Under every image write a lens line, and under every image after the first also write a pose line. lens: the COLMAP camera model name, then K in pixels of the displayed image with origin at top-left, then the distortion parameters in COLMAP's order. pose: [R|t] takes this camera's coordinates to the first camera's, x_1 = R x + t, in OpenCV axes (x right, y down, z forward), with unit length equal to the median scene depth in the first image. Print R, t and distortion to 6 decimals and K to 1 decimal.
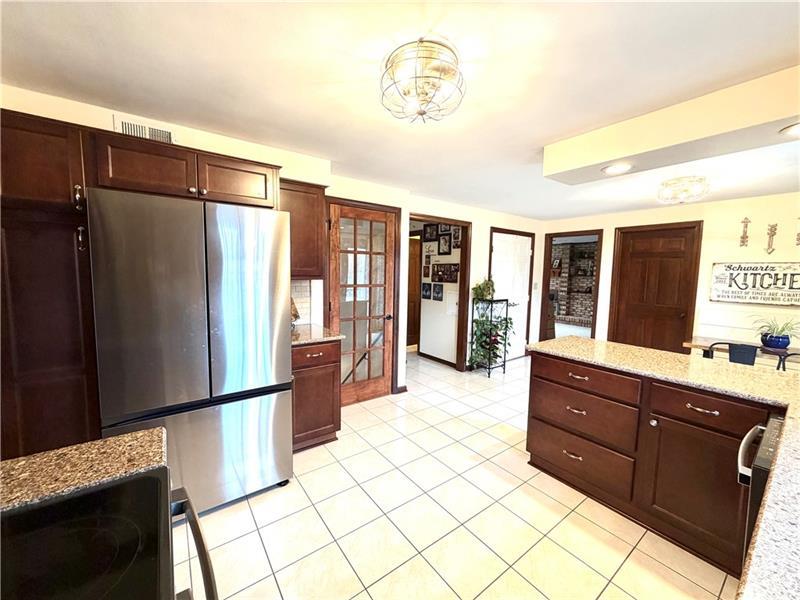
lens RADIAL K [[320.5, 0, 401.1], [0, 320.5, 299.2], [0, 0, 1]] dist [0.000710, 0.000162]
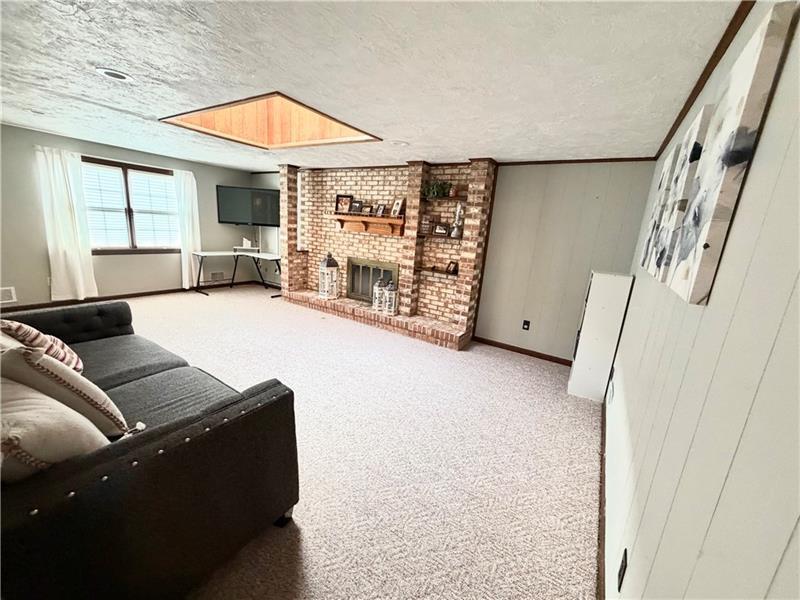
lens RADIAL K [[320.5, 0, 402.1], [0, 320.5, 299.7], [0, 0, 1]] dist [0.000710, 0.000162]
pose [[0.933653, -0.027580, 0.357115, 0.328019], [-0.028777, 0.988032, 0.151540, -0.049891], [-0.357021, -0.151762, 0.921686, 0.554904]]
